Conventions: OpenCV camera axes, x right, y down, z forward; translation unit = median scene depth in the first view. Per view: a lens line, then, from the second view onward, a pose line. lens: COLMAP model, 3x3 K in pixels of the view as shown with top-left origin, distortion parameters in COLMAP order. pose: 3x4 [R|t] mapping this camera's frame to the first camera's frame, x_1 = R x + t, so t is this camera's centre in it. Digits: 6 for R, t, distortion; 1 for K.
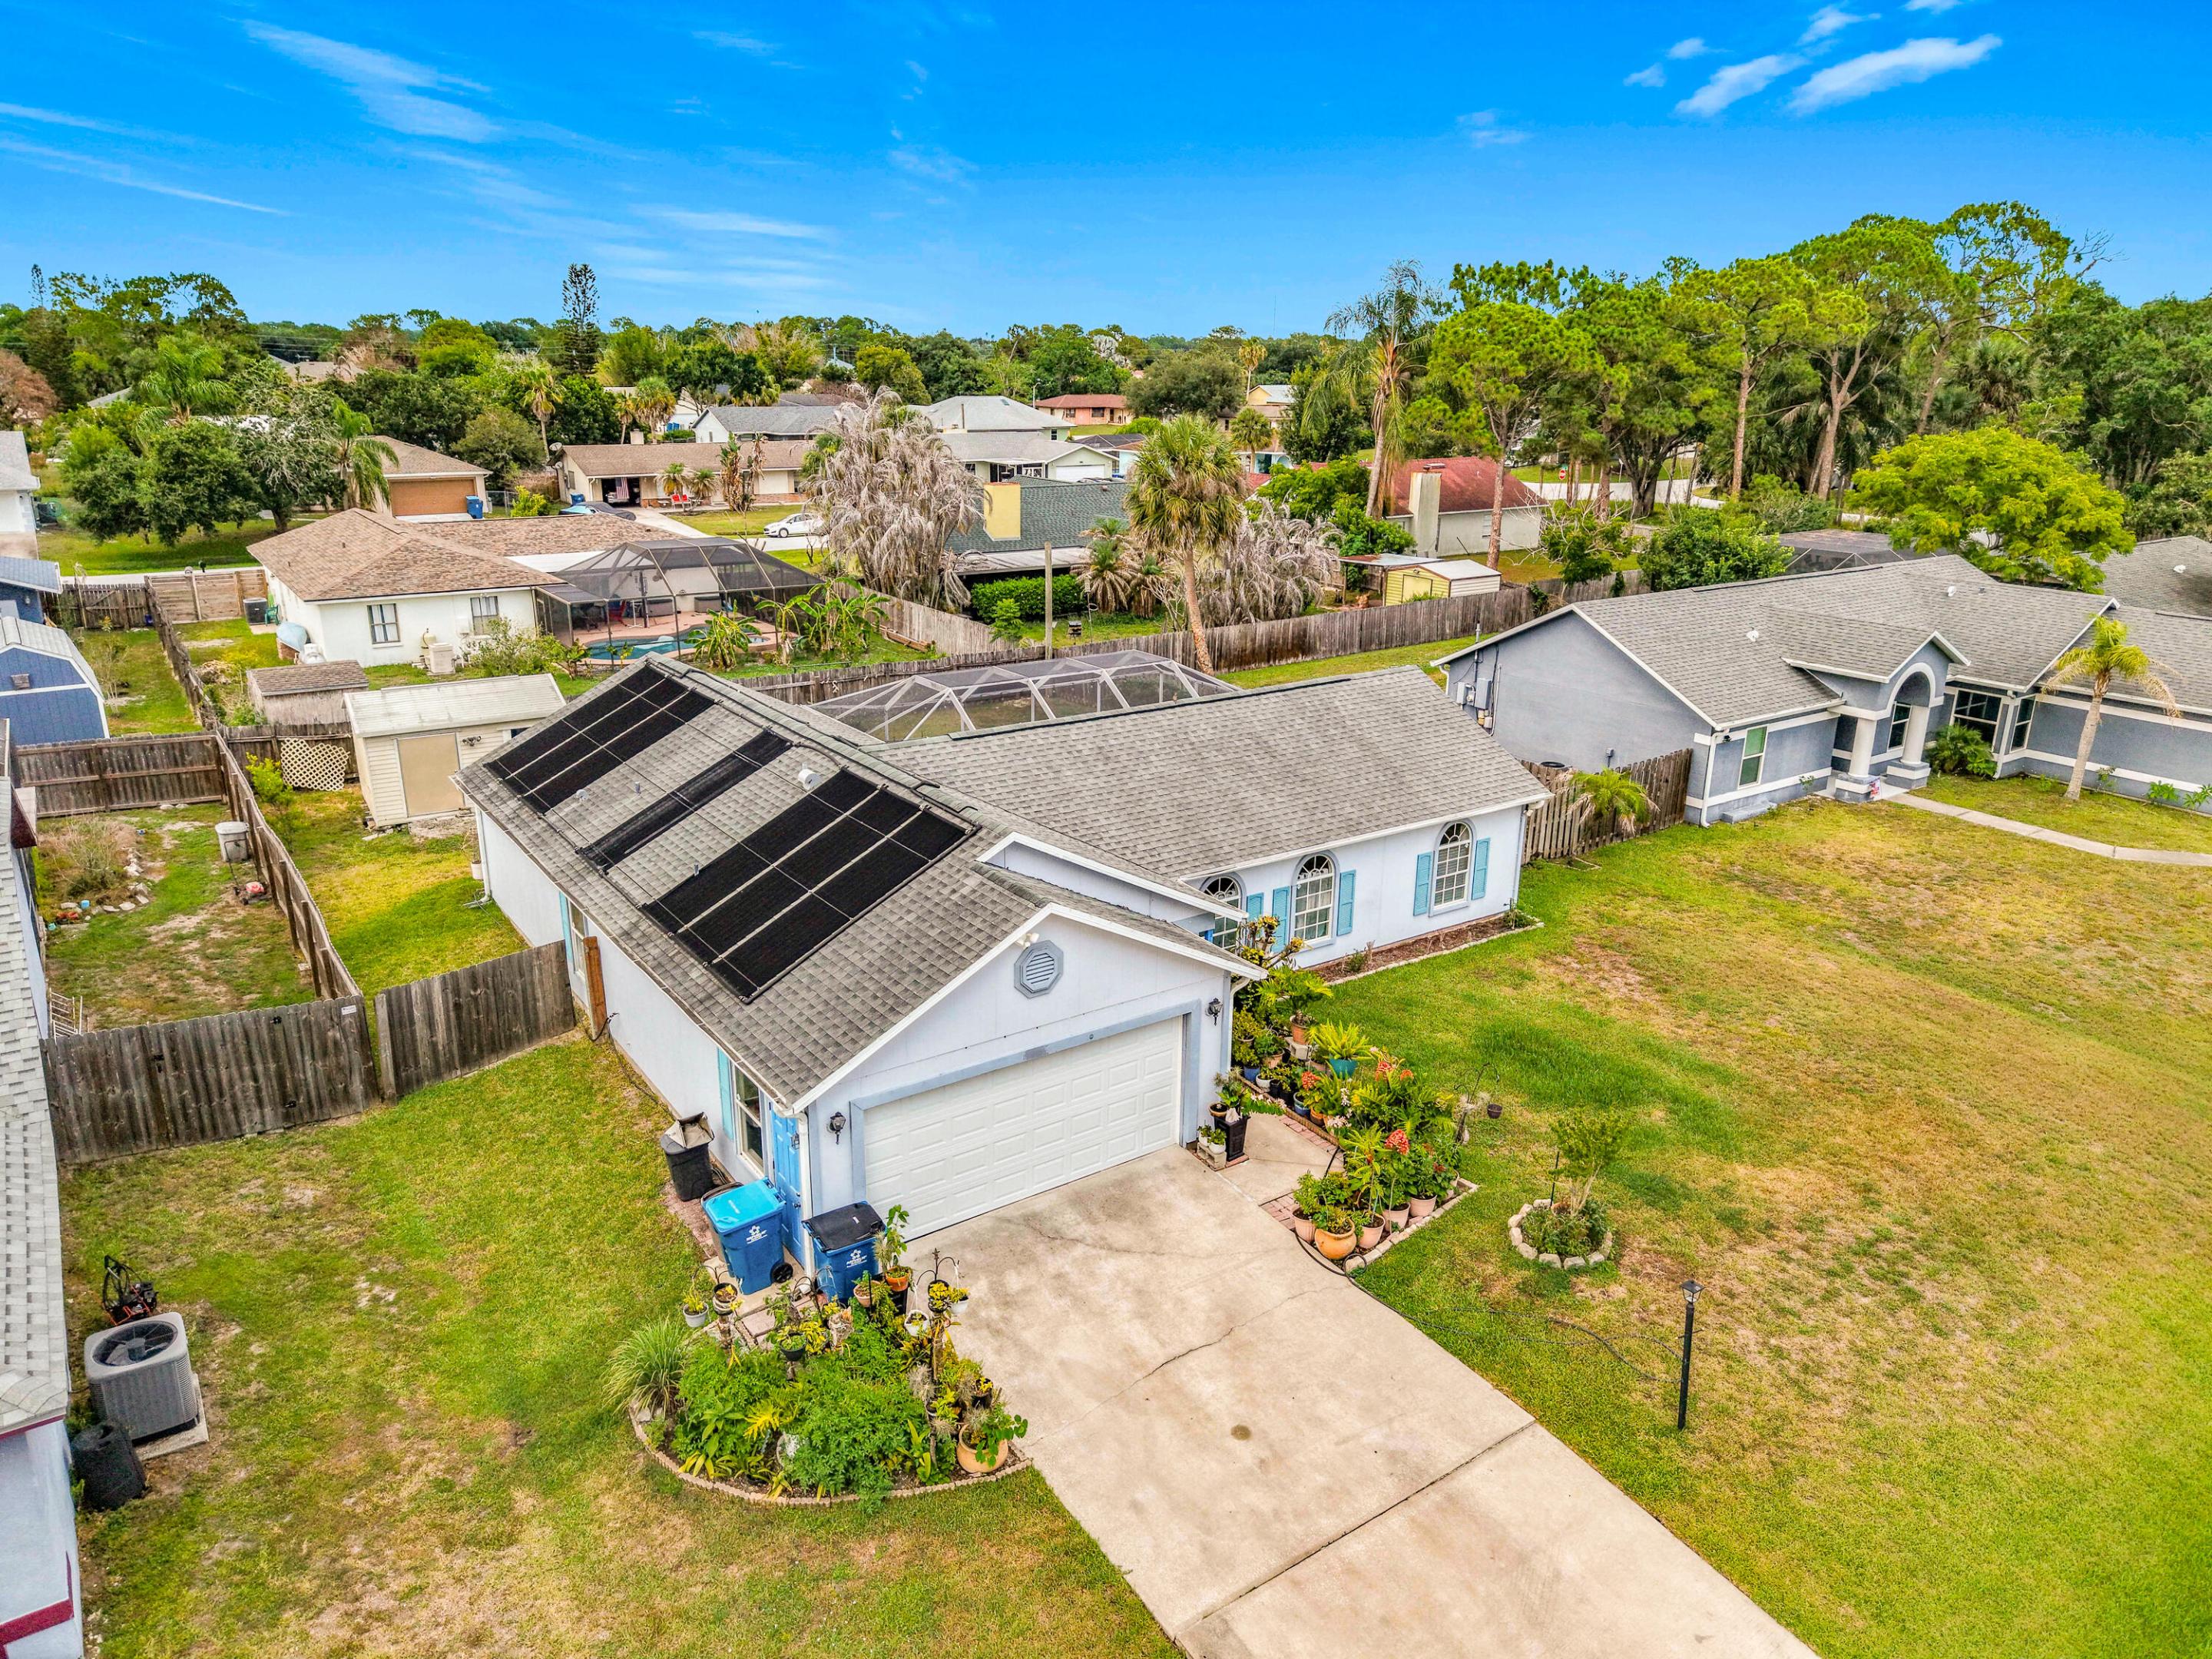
lens RADIAL K [[1468.1, 0, 1106.0], [0, 1468.1, 829.5], [0, 0, 1]] dist [0.001769, -0.005391]
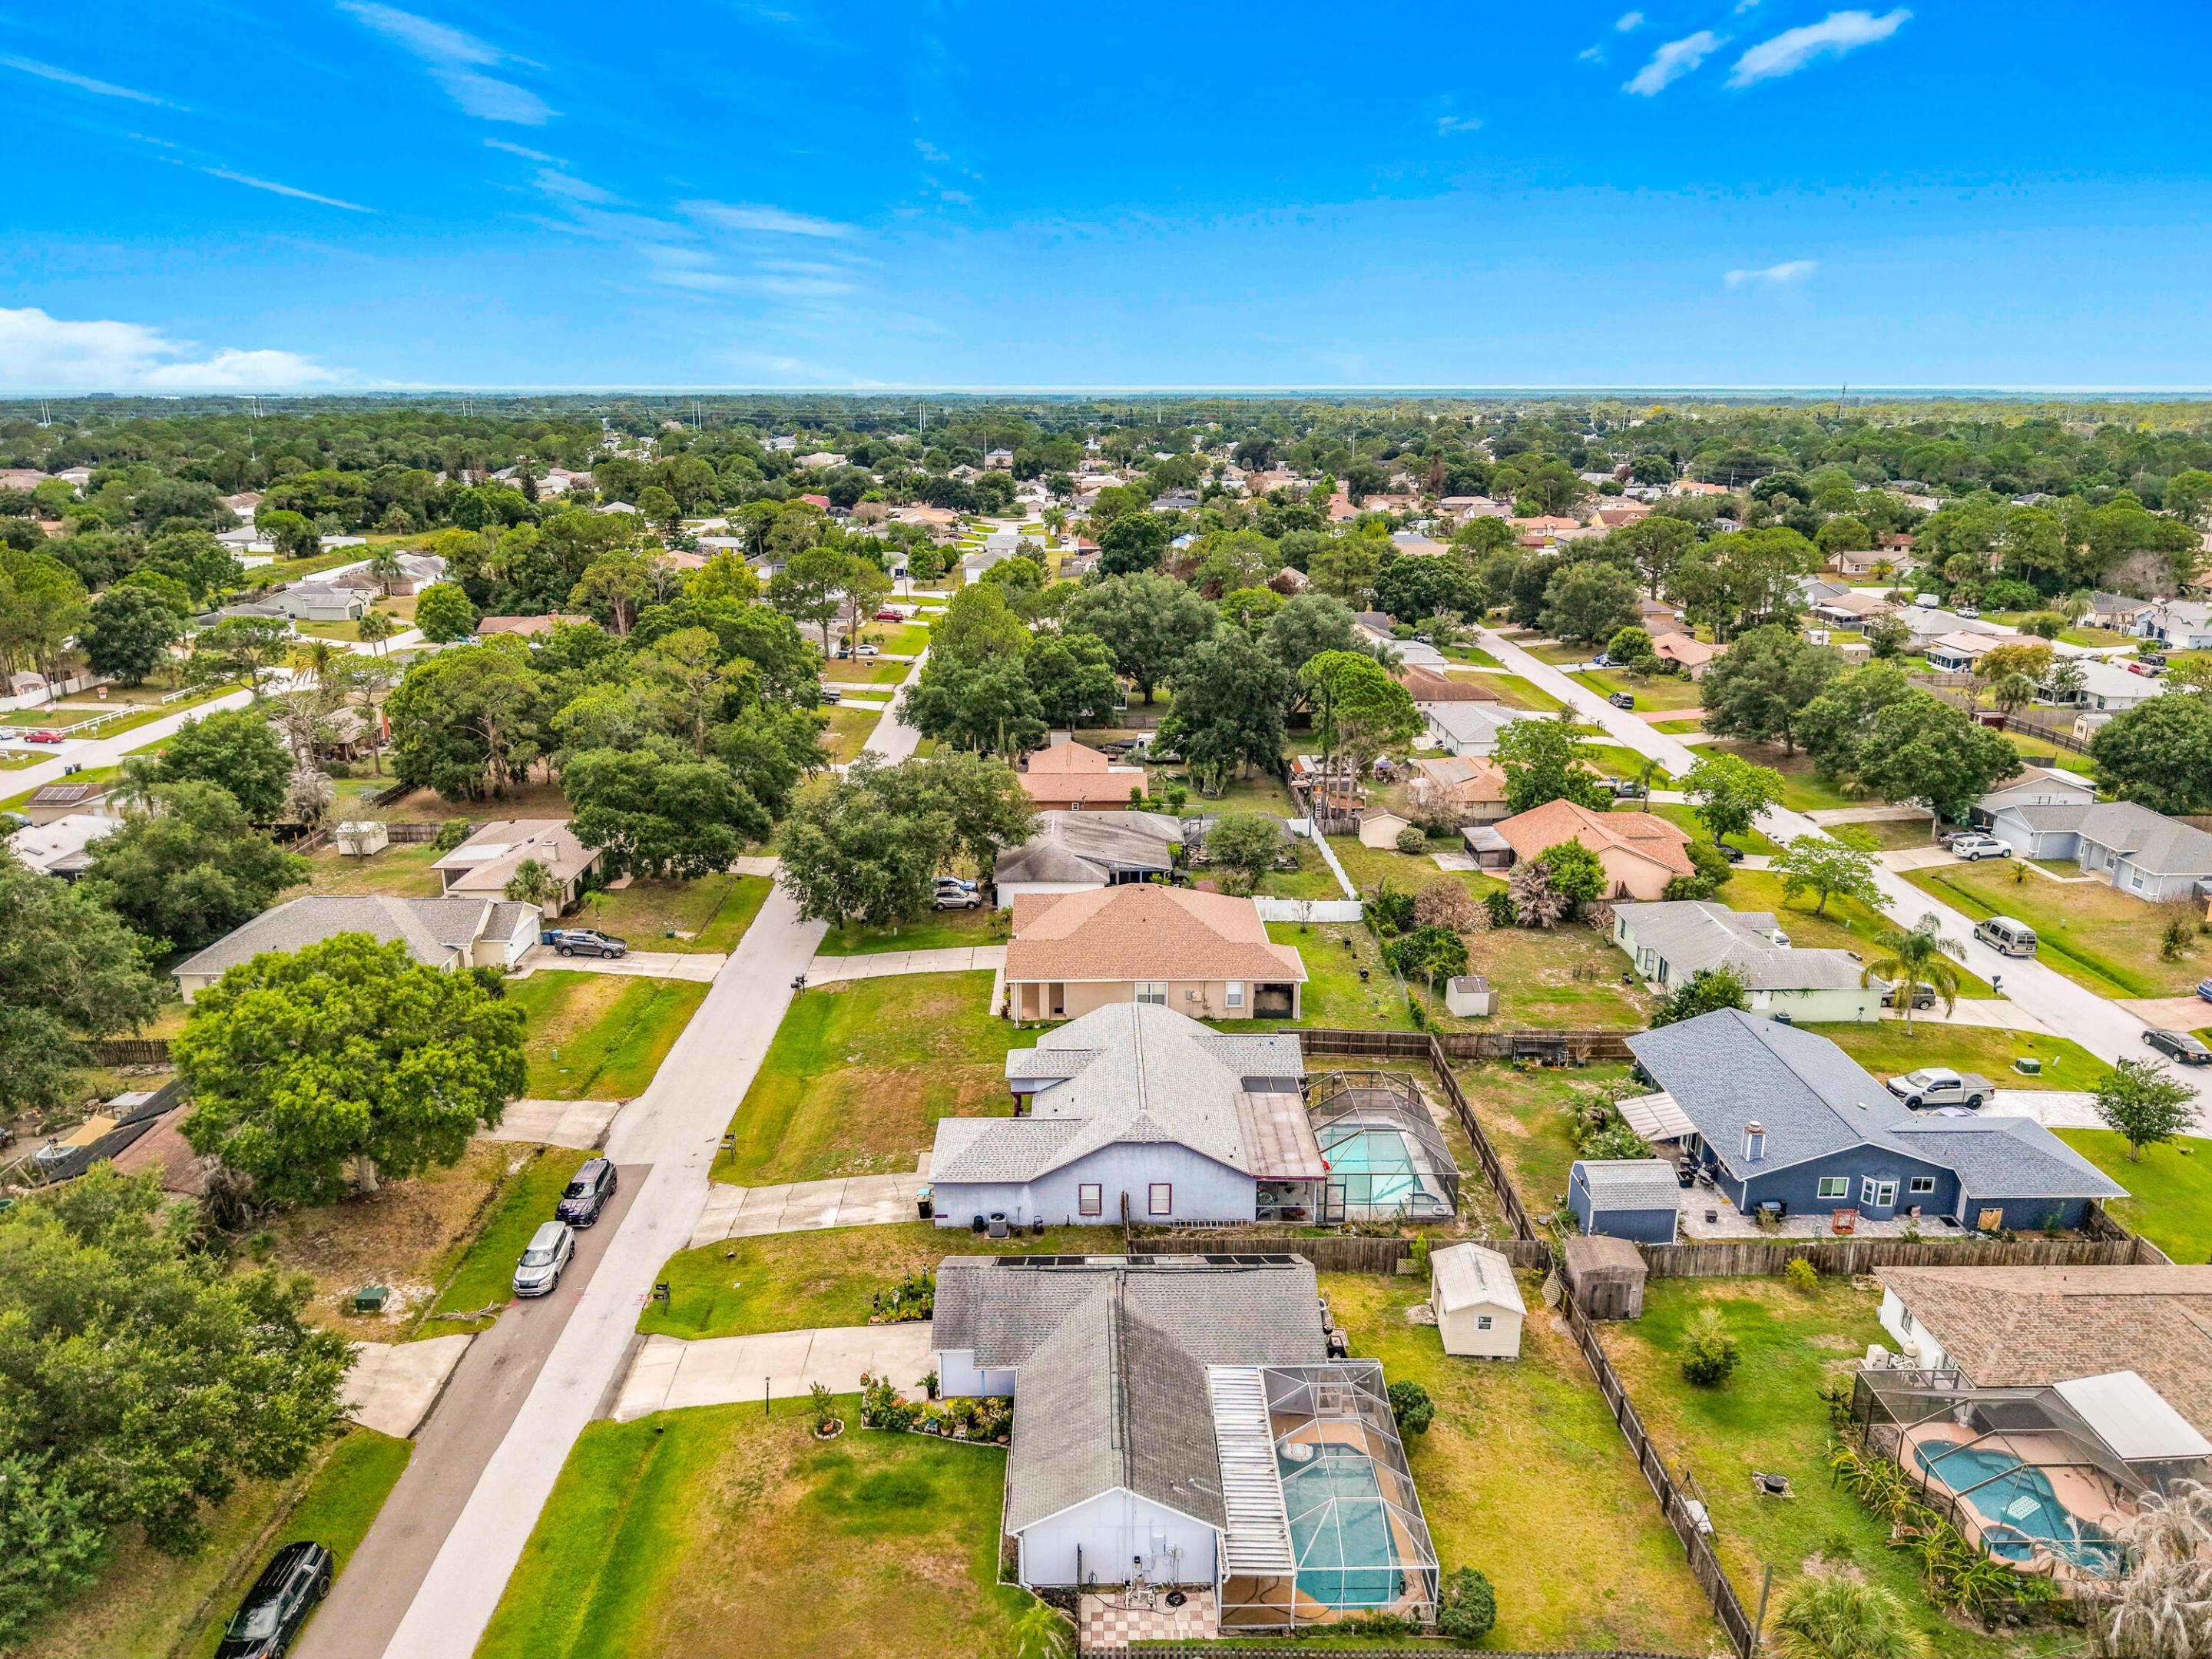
lens RADIAL K [[1510.1, 0, 1106.0], [0, 1510.1, 829.5], [0, 0, 1]] dist [0.006763, -0.006627]
pose [[-0.559737, 0.230347, -0.796012, 1.628364], [-0.256417, 0.865300, 0.430704, -1.733059], [0.788001, 0.445192, -0.425275, 1.622496]]
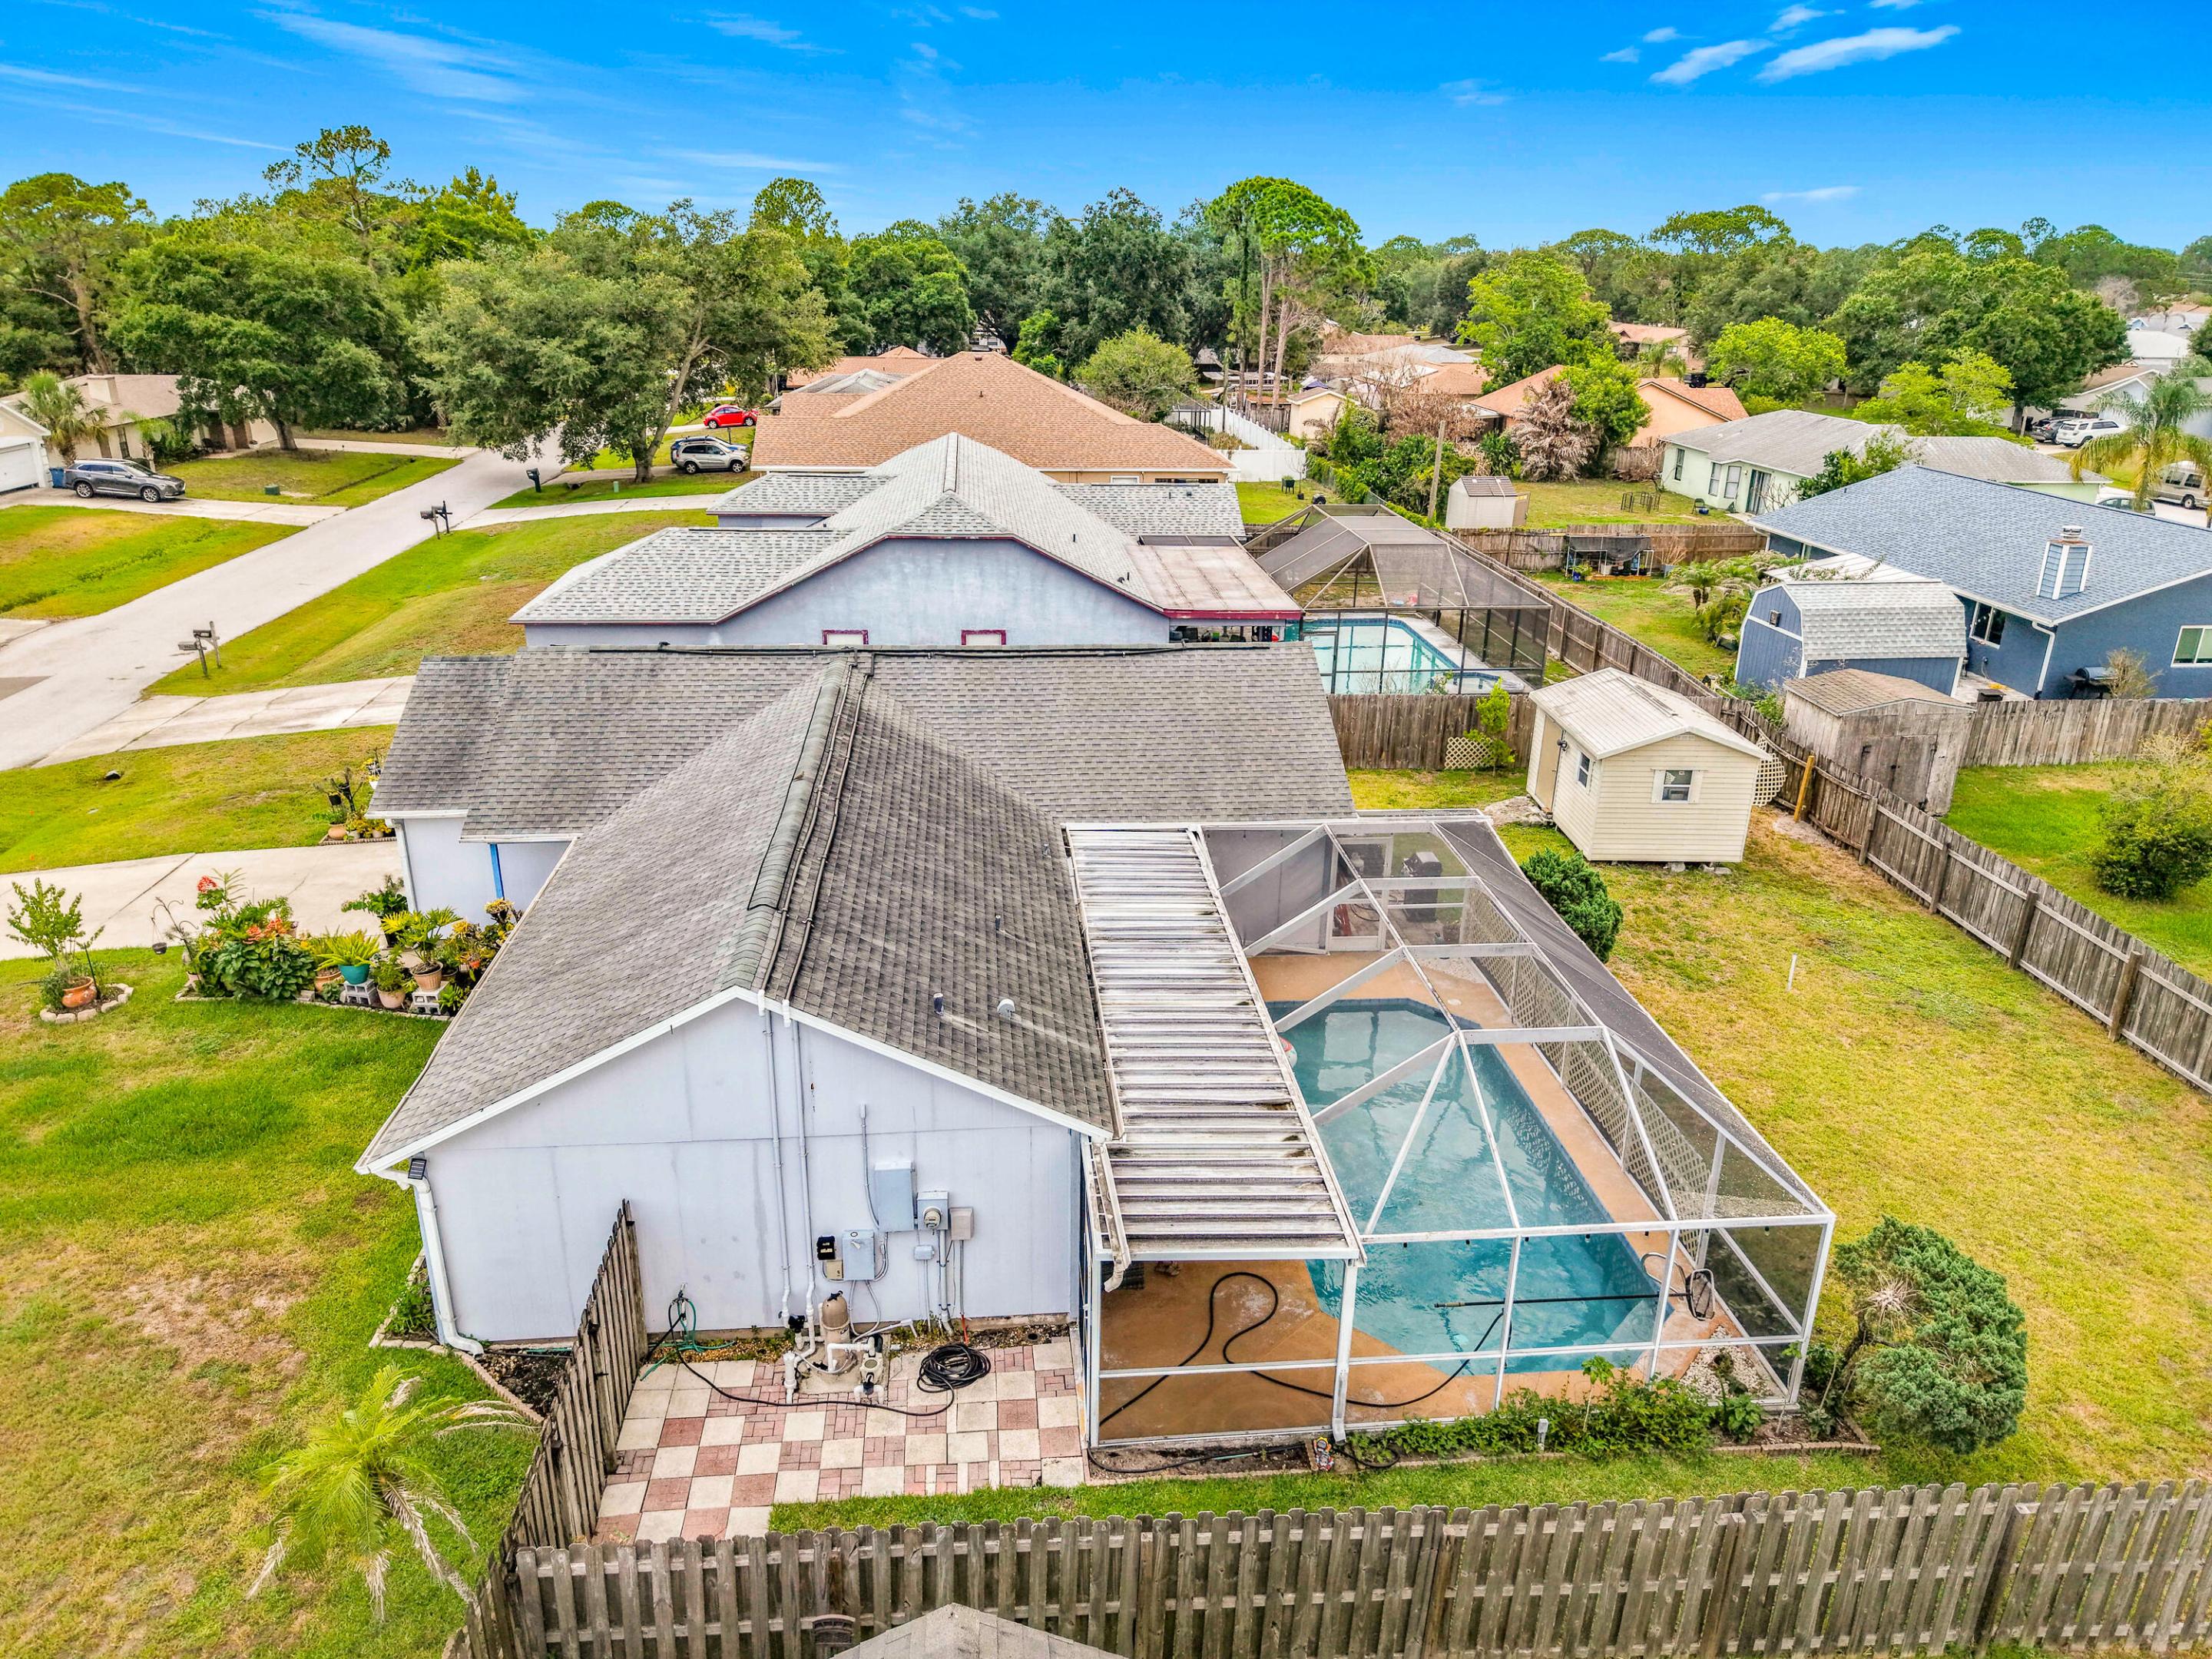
lens RADIAL K [[1468.1, 0, 1106.0], [0, 1468.1, 829.5], [0, 0, 1]] dist [0.001769, -0.005391]
pose [[-0.496938, 0.297373, -0.815244, 0.595596], [-0.280039, 0.834237, 0.475001, -0.480290], [0.821359, 0.464346, -0.331288, 1.443098]]
